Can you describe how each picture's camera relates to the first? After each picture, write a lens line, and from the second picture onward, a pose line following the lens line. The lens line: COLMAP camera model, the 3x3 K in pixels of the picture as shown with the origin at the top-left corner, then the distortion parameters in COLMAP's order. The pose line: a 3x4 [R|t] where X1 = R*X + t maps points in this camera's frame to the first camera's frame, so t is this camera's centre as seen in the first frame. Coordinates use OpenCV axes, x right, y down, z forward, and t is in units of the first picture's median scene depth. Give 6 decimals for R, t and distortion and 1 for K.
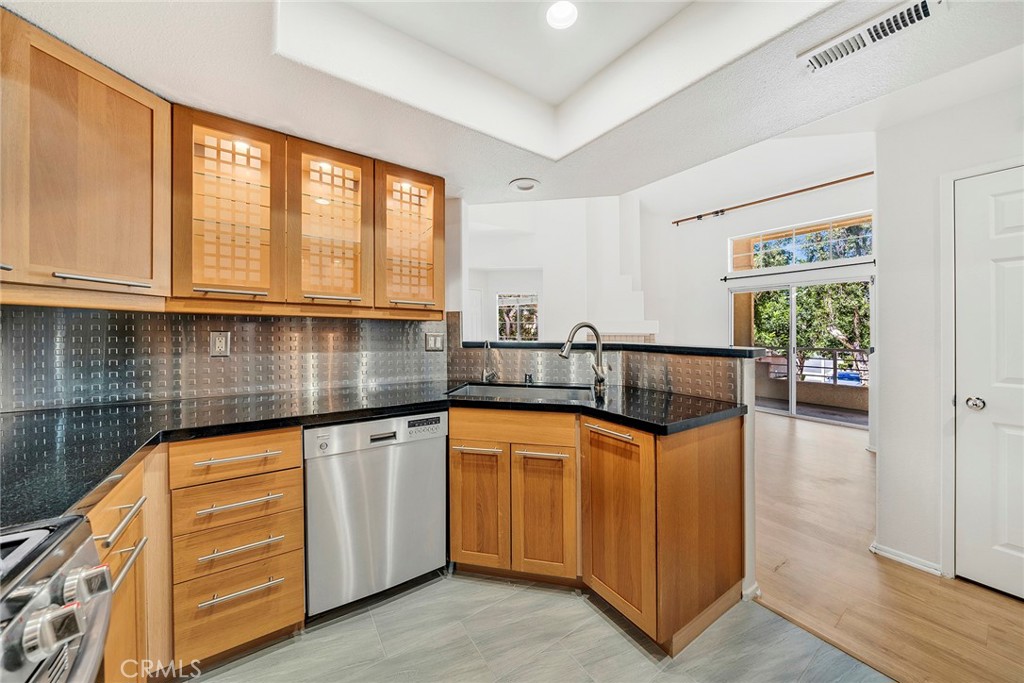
lens RADIAL K [[349.8, 0, 510.9], [0, 349.8, 325.7], [0, 0, 1]] dist [-0.006005, -0.000409]
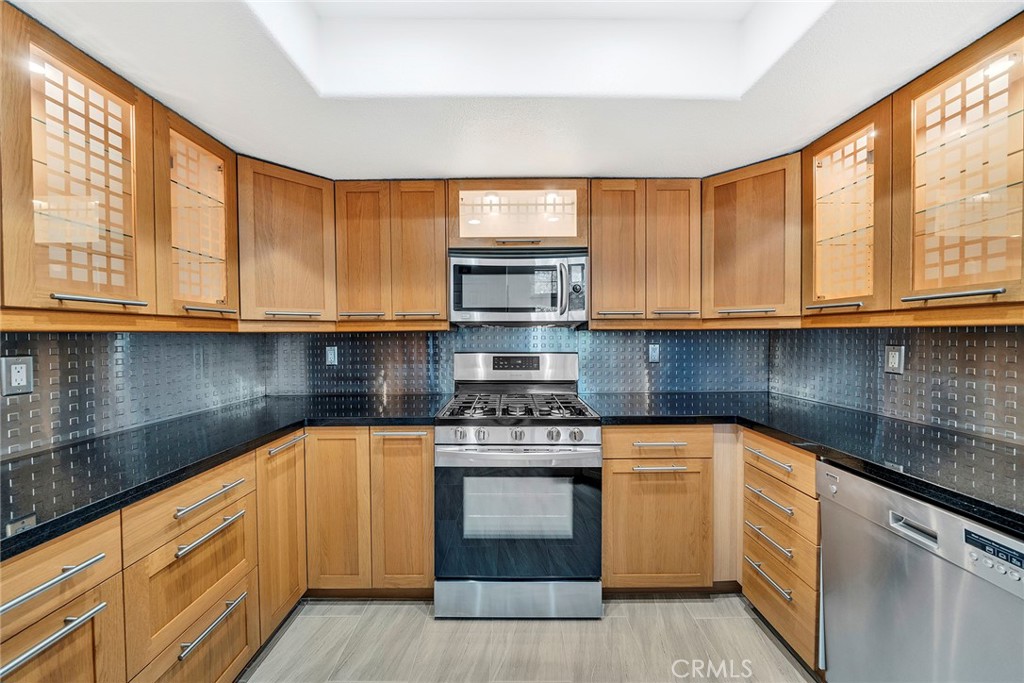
lens RADIAL K [[349.8, 0, 507.7], [0, 349.8, 338.4], [0, 0, 1]] dist [-0.006005, -0.000409]
pose [[-0.571328, -0.002371, -0.820719, 0.147617], [0.010049, 0.999901, -0.009883, -0.001073], [0.820661, -0.013894, -0.571247, 0.224072]]
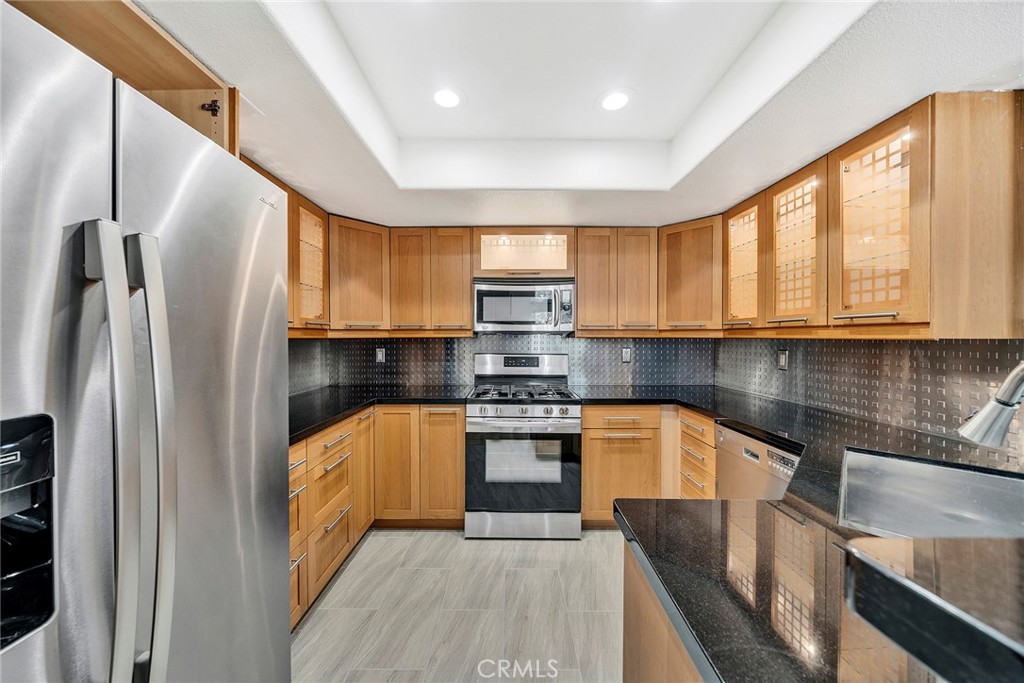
lens RADIAL K [[349.8, 0, 507.1], [0, 349.8, 336.5], [0, 0, 1]] dist [-0.006005, -0.000409]
pose [[-0.571628, -0.016767, -0.820341, 0.263671], [0.003287, 0.999736, -0.022725, -0.003268], [0.820506, -0.015687, -0.571423, 0.290317]]
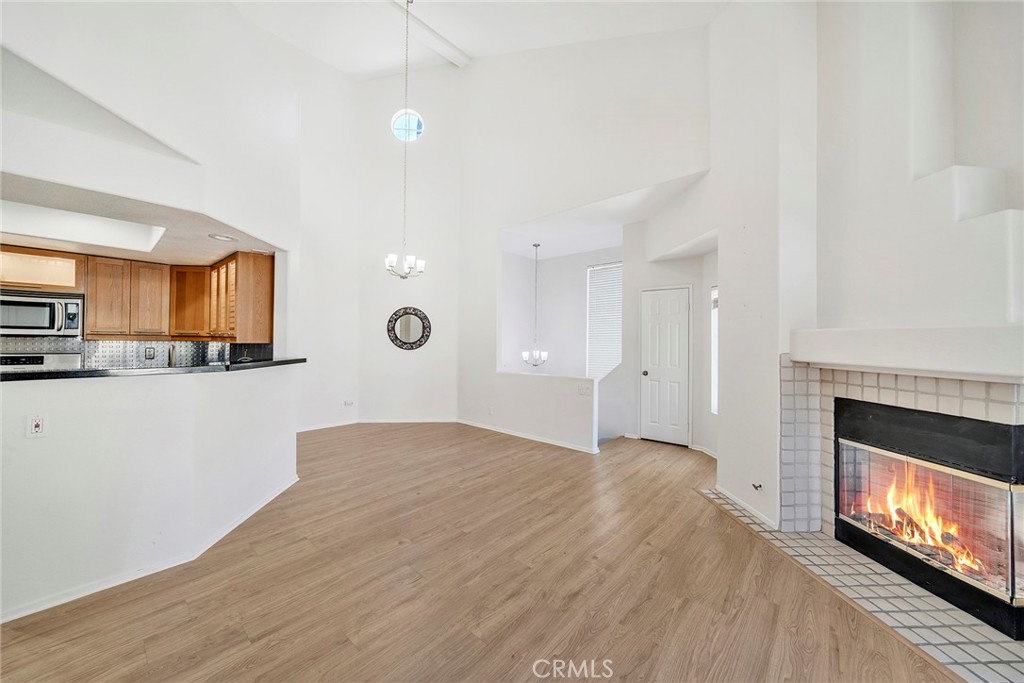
lens RADIAL K [[377.7, 0, 509.5], [0, 377.7, 333.6], [0, 0, 1]] dist [-0.008928, 0.000147]
pose [[0.238256, -0.025727, -0.970862, 0.657485], [0.005211, 0.999669, -0.025212, -0.003423], [0.971188, 0.000948, 0.238311, 0.685840]]
